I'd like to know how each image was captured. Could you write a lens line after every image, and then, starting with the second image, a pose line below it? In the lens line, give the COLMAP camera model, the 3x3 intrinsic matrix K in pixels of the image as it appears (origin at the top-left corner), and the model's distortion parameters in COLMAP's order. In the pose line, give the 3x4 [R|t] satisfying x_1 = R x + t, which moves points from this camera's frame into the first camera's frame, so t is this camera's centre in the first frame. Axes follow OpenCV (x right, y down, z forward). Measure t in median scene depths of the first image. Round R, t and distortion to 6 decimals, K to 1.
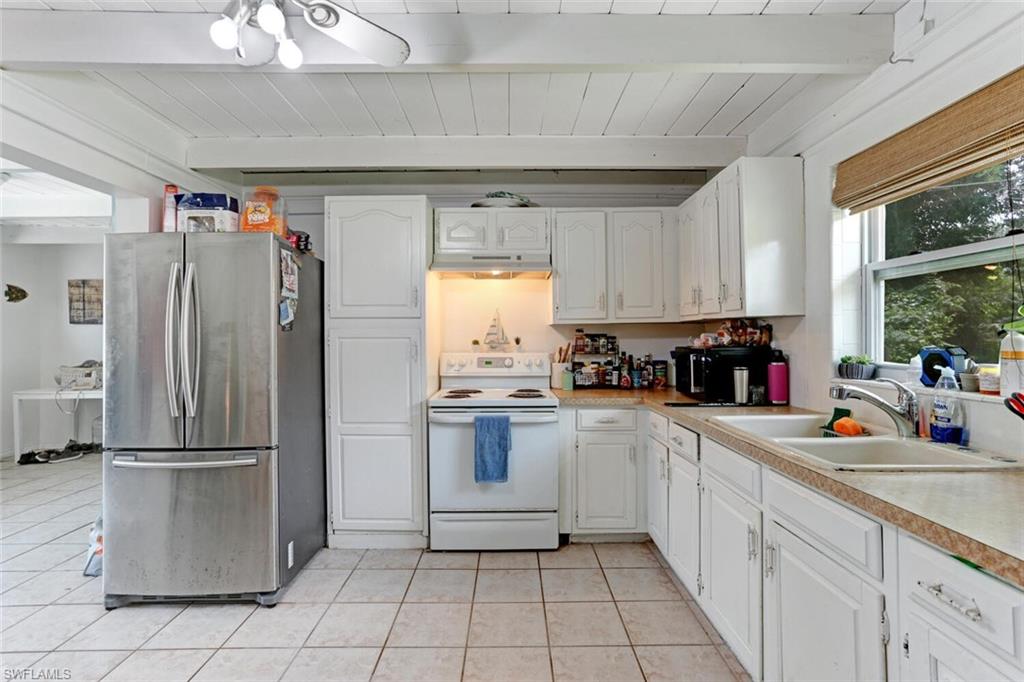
lens RADIAL K [[500.7, 0, 512.0], [0, 500.7, 336.6], [0, 0, 1]] dist [-0.026369, 0.020802]
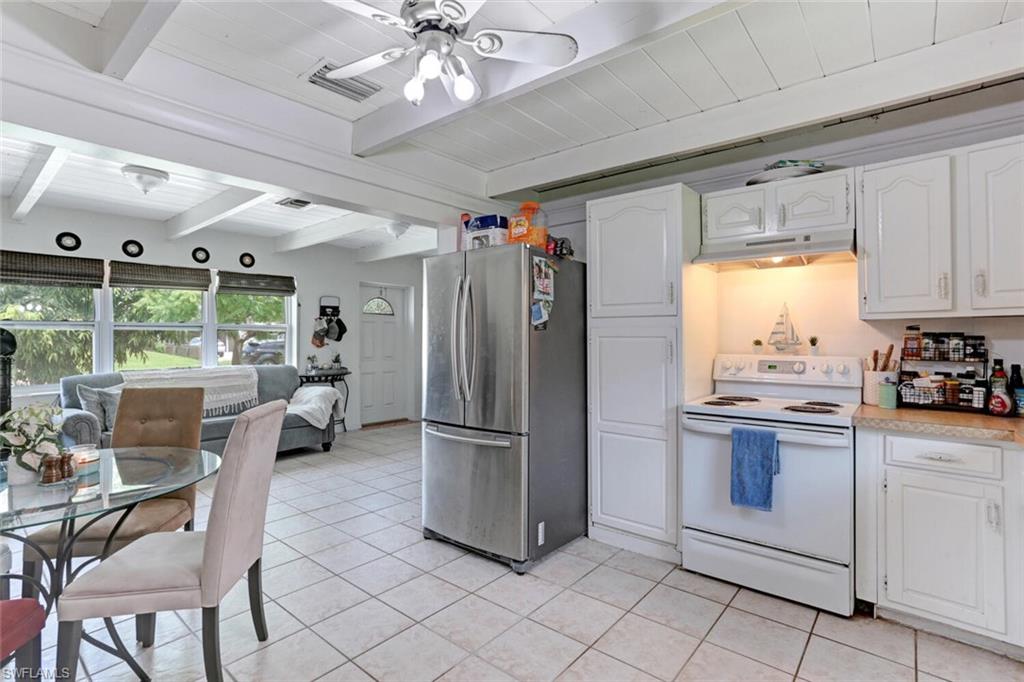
lens RADIAL K [[500.7, 0, 513.1], [0, 500.7, 334.8], [0, 0, 1]] dist [-0.026369, 0.020802]
pose [[0.769445, 0.001072, -0.638713, 0.176962], [-0.002963, 0.999994, -0.001892, 0.001105], [0.638707, 0.003349, 0.769443, 0.091421]]
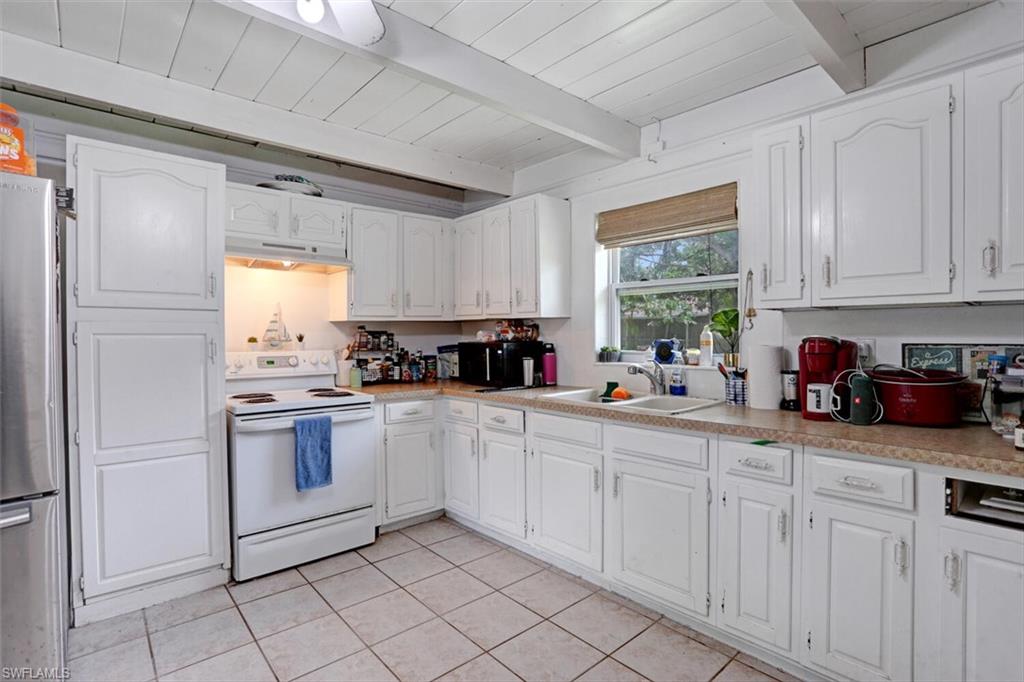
lens RADIAL K [[500.7, 0, 503.2], [0, 500.7, 341.1], [0, 0, 1]] dist [-0.026369, 0.020802]
pose [[0.760786, -0.007168, 0.648963, -0.359876], [0.000795, 0.999949, 0.010113, 0.005657], [-0.649002, -0.007177, 0.760752, 0.057045]]
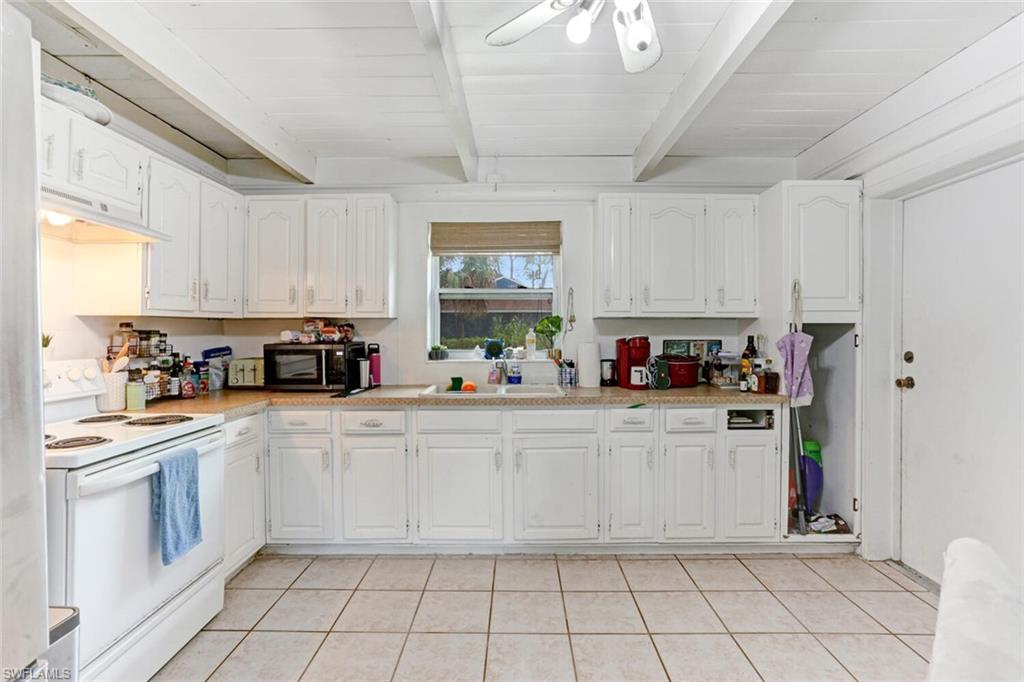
lens RADIAL K [[500.7, 0, 501.4], [0, 500.7, 337.6], [0, 0, 1]] dist [-0.026369, 0.020802]
pose [[0.034141, -0.005544, 0.999402, -0.652483], [0.002816, 0.999981, 0.005451, 0.003516], [-0.999413, 0.002628, 0.034156, 0.531358]]
